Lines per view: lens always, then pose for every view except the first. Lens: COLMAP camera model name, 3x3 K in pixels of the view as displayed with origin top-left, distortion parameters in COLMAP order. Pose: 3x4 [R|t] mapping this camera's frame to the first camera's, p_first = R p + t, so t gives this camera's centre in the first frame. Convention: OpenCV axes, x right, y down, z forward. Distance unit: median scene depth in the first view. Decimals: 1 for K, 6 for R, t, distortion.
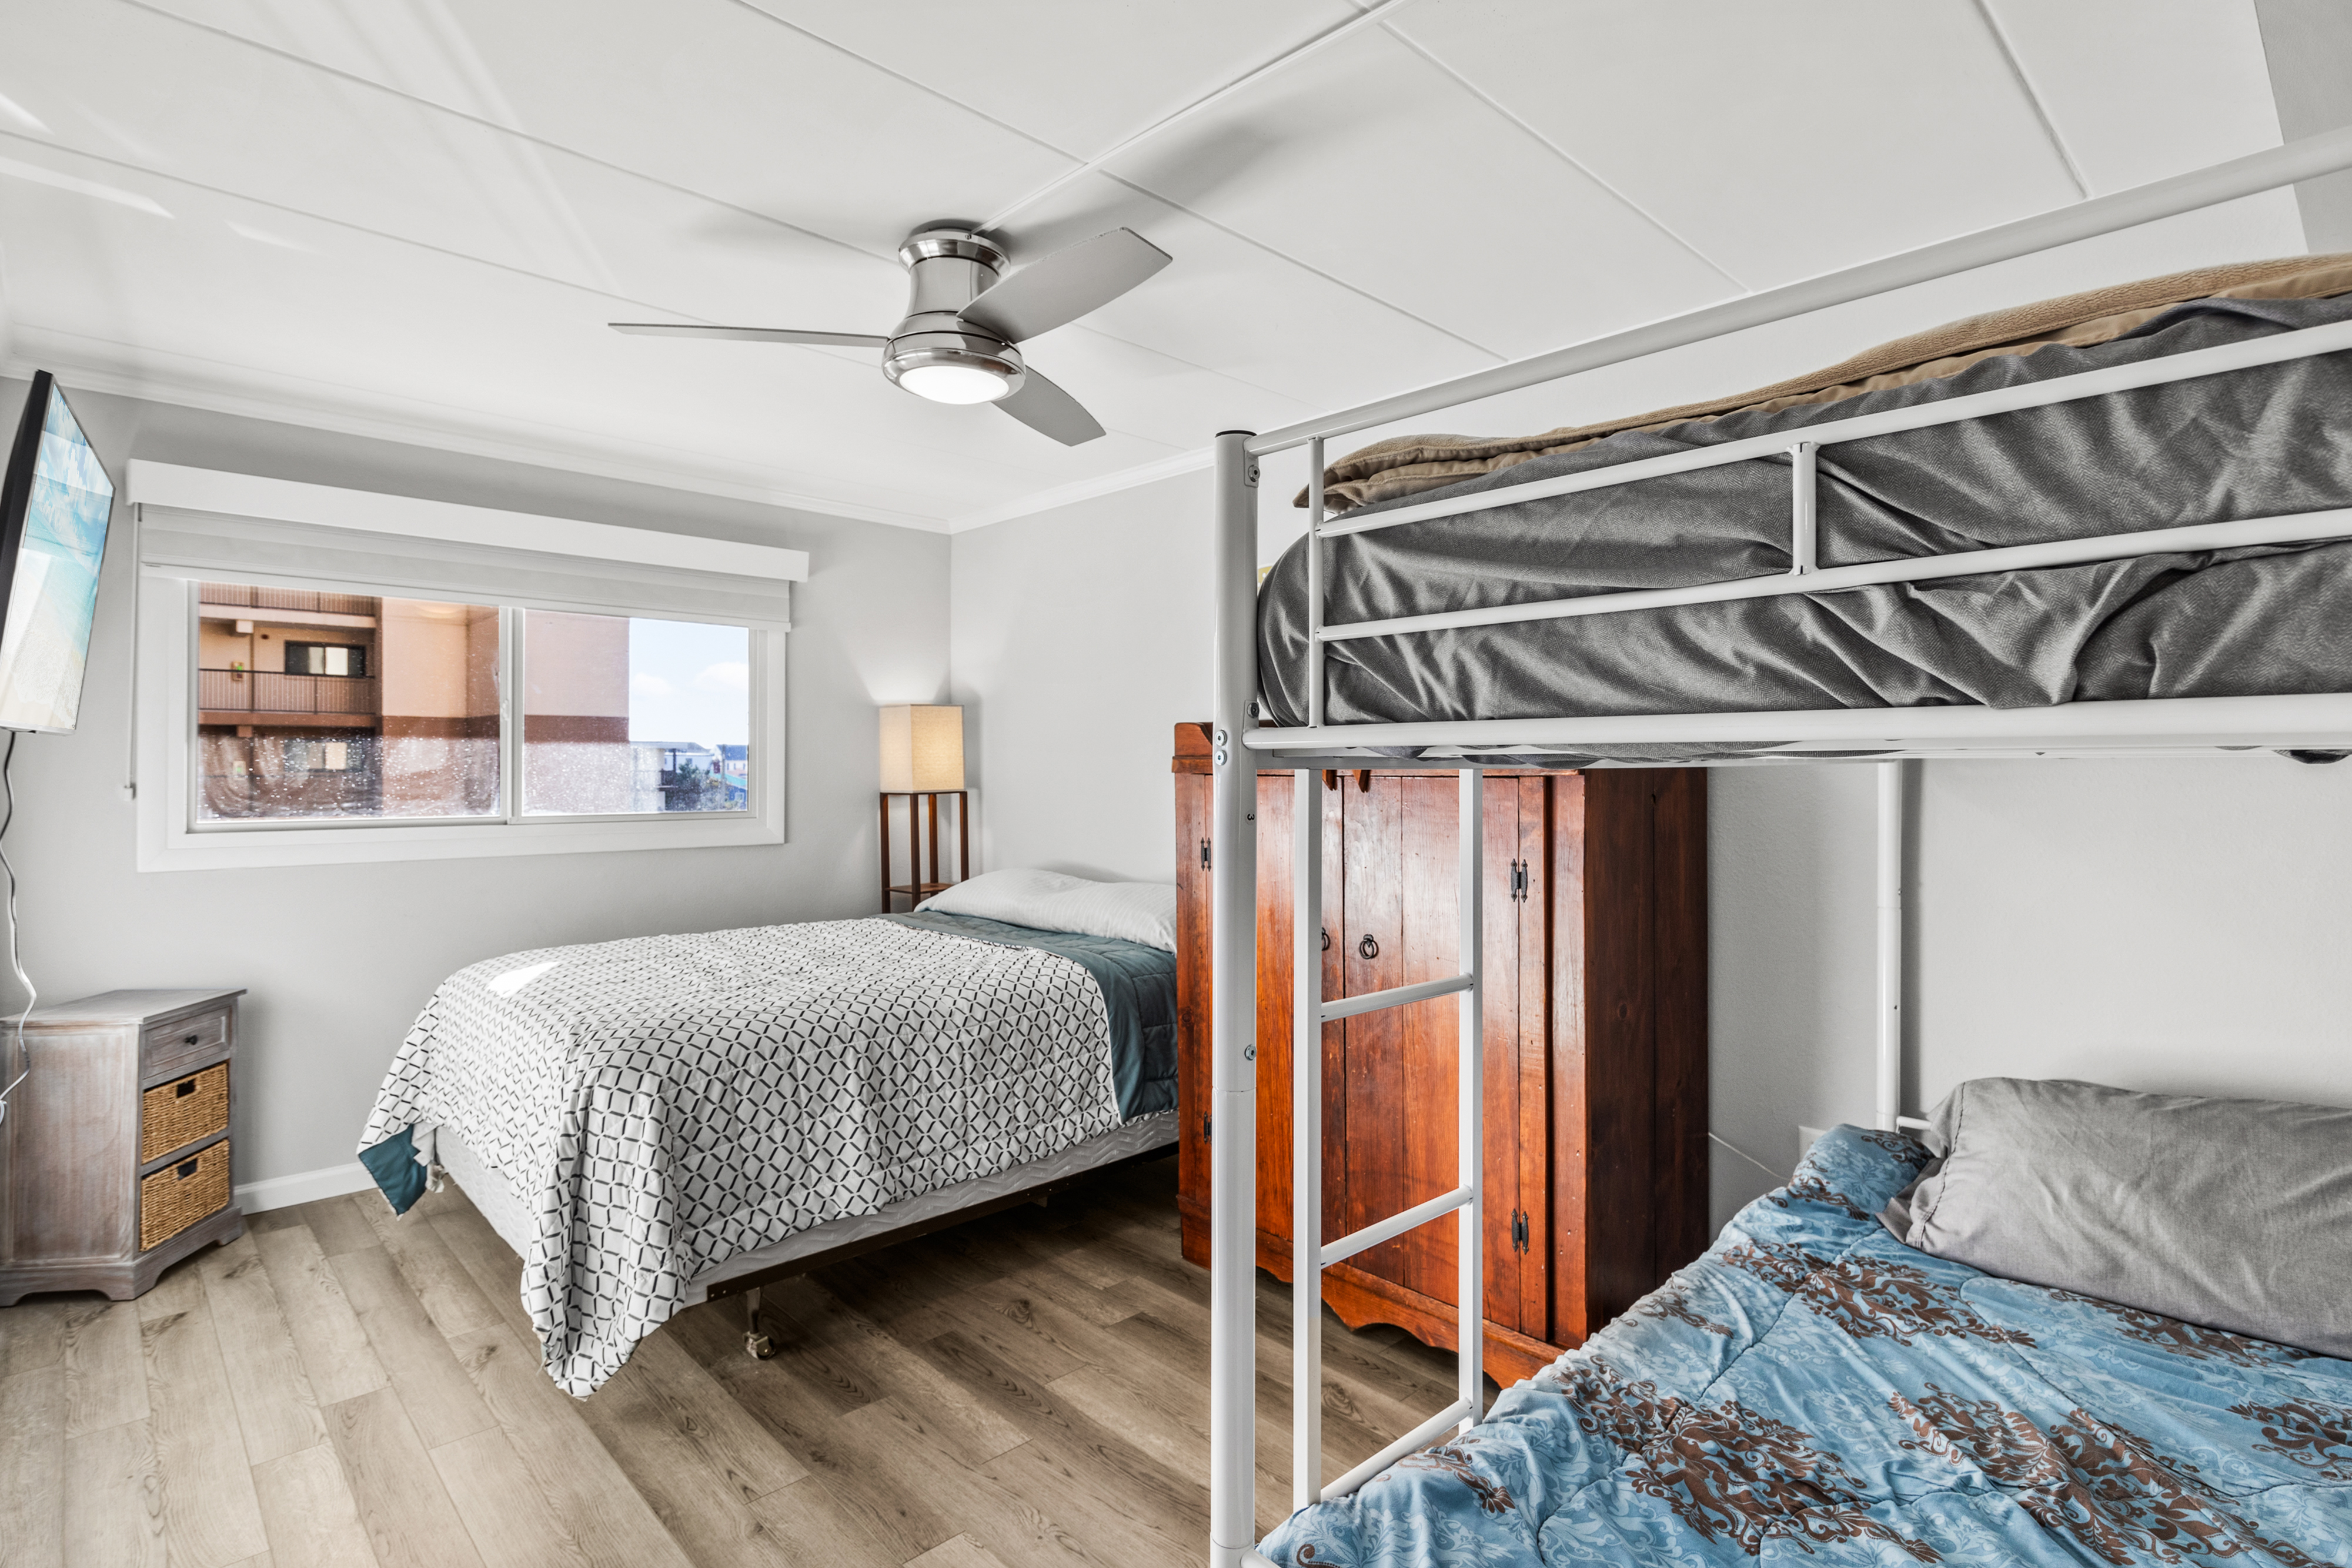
lens RADIAL K [[1158.2, 0, 1177.5], [0, 1158.2, 759.5], [0, 0, 1]] dist [-0.000656, -0.000589]
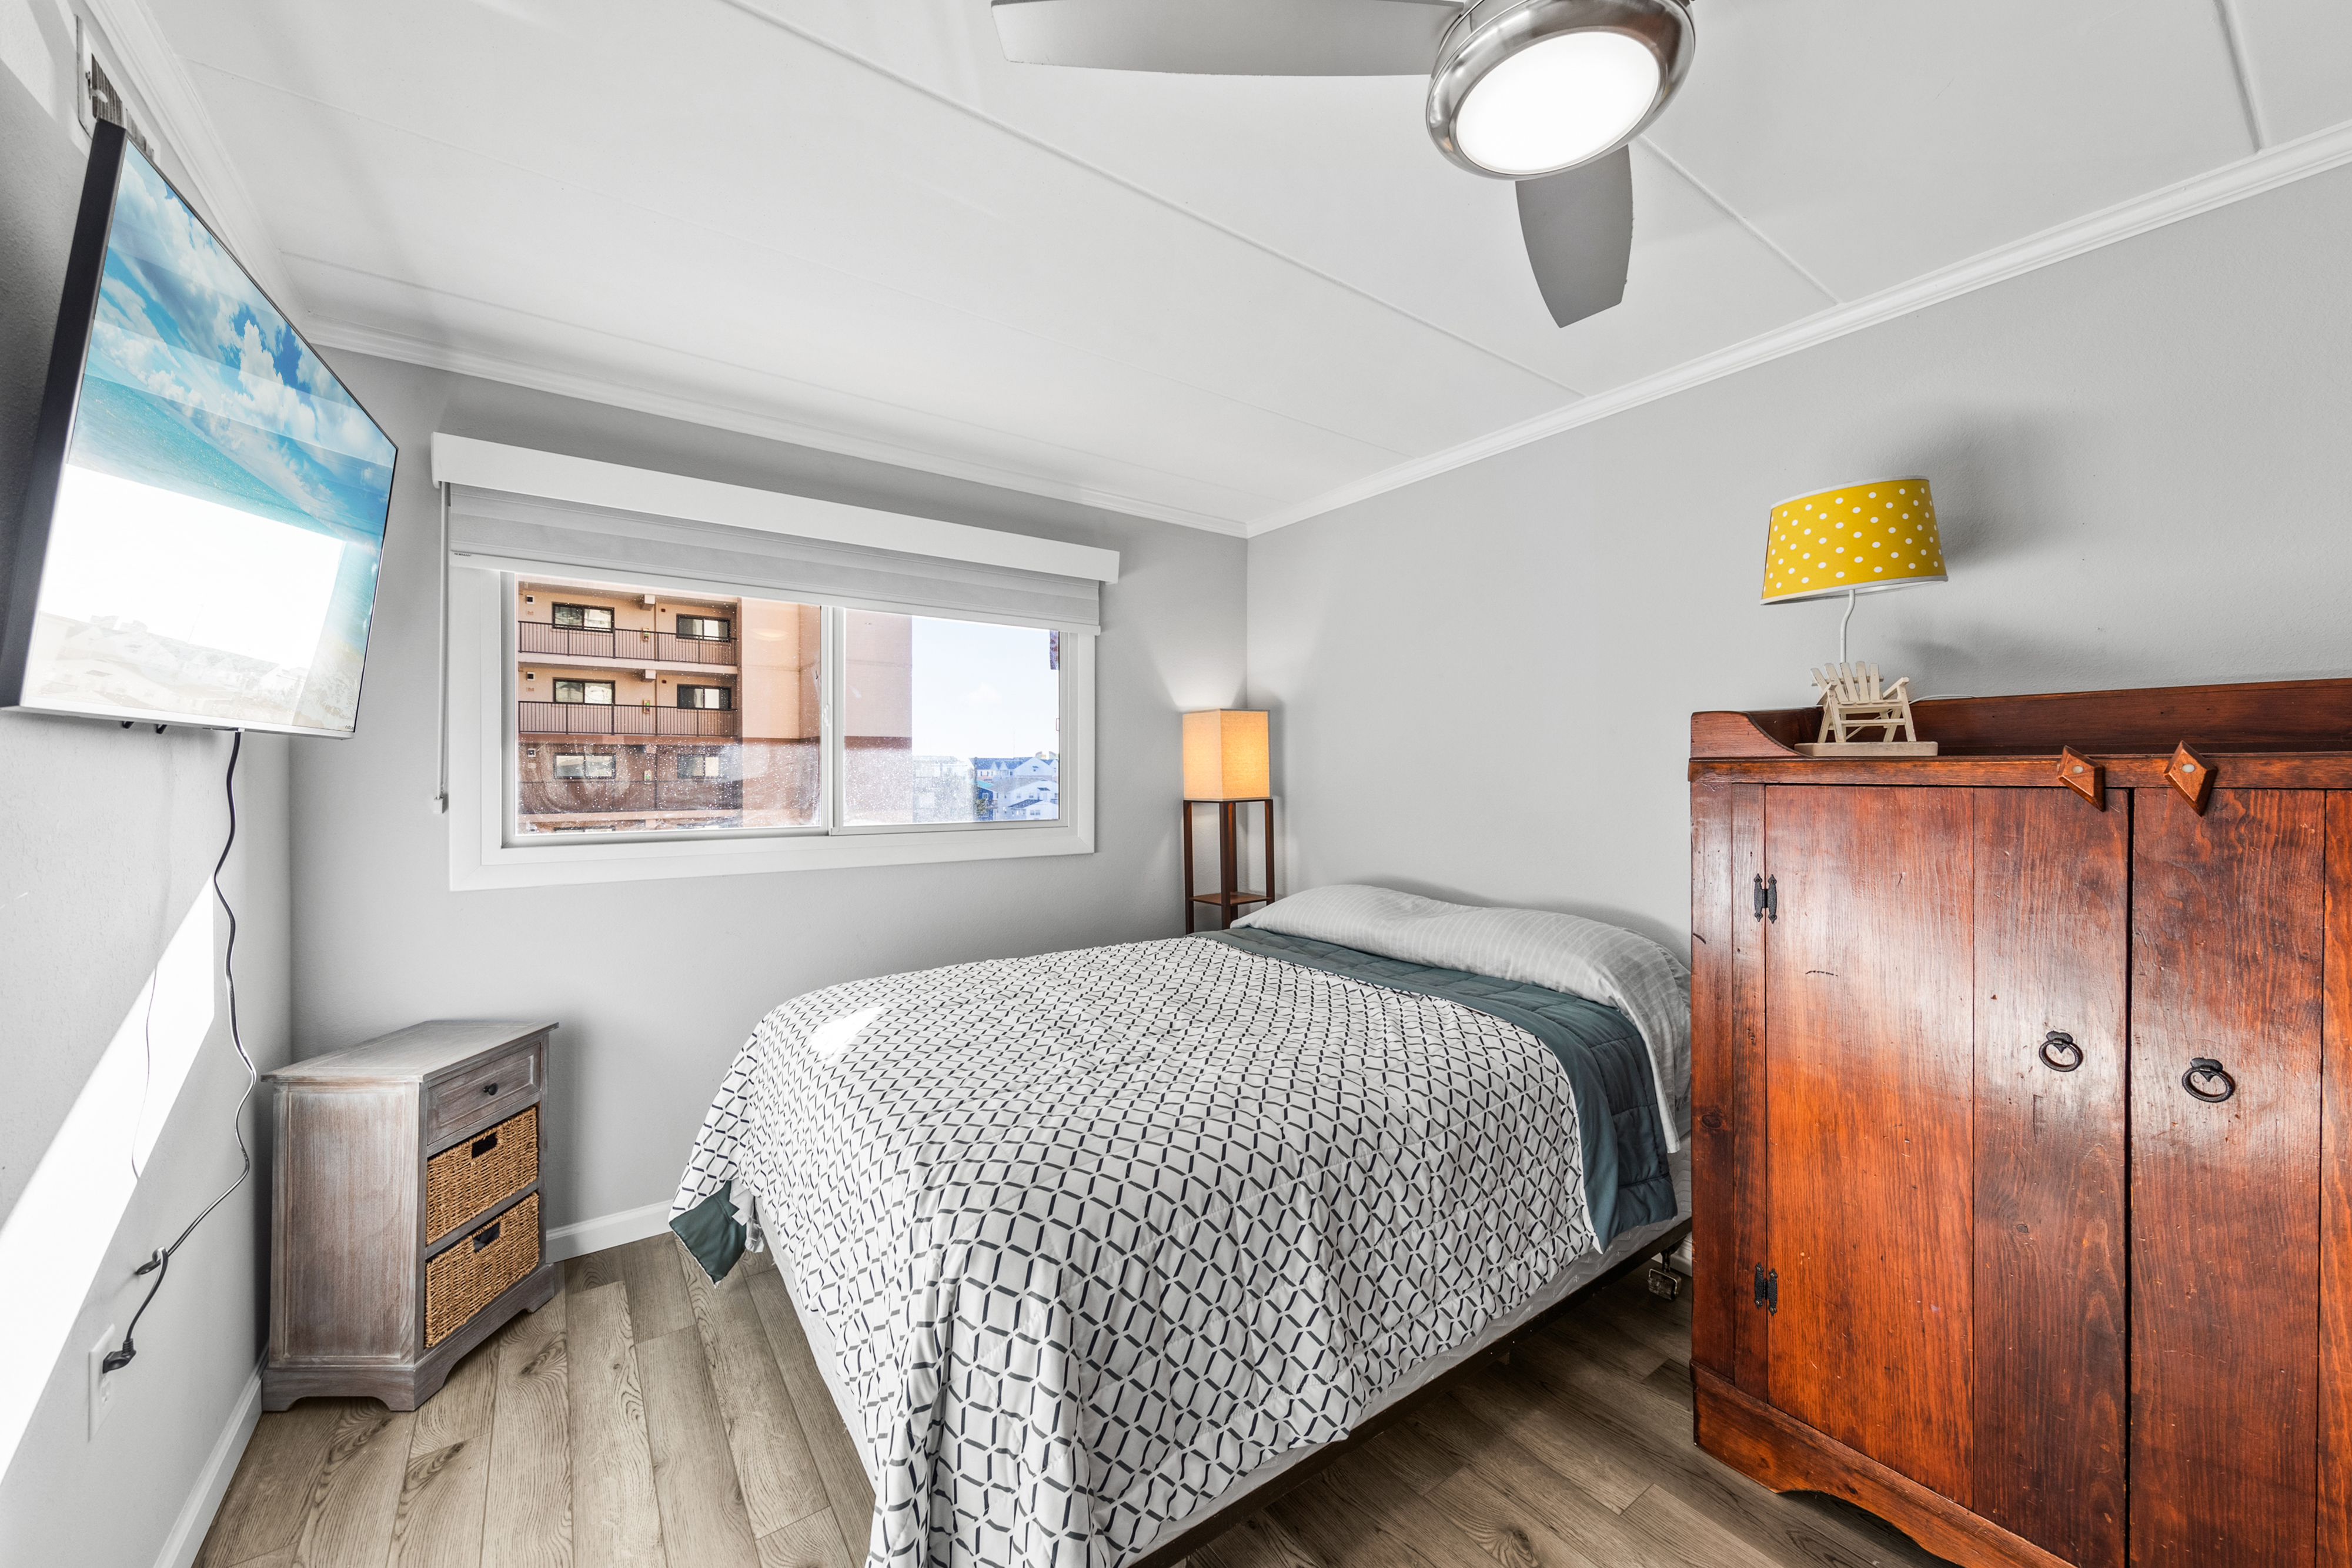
lens RADIAL K [[866.1, 0, 1179.5], [0, 866.1, 772.0], [0, 0, 1]] dist [0.001226, -0.000045]
pose [[0.990443, -0.002283, -0.137906, -0.265014], [0.002932, 0.999986, 0.004508, 0.002534], [0.137894, -0.004869, 0.990435, 0.455528]]
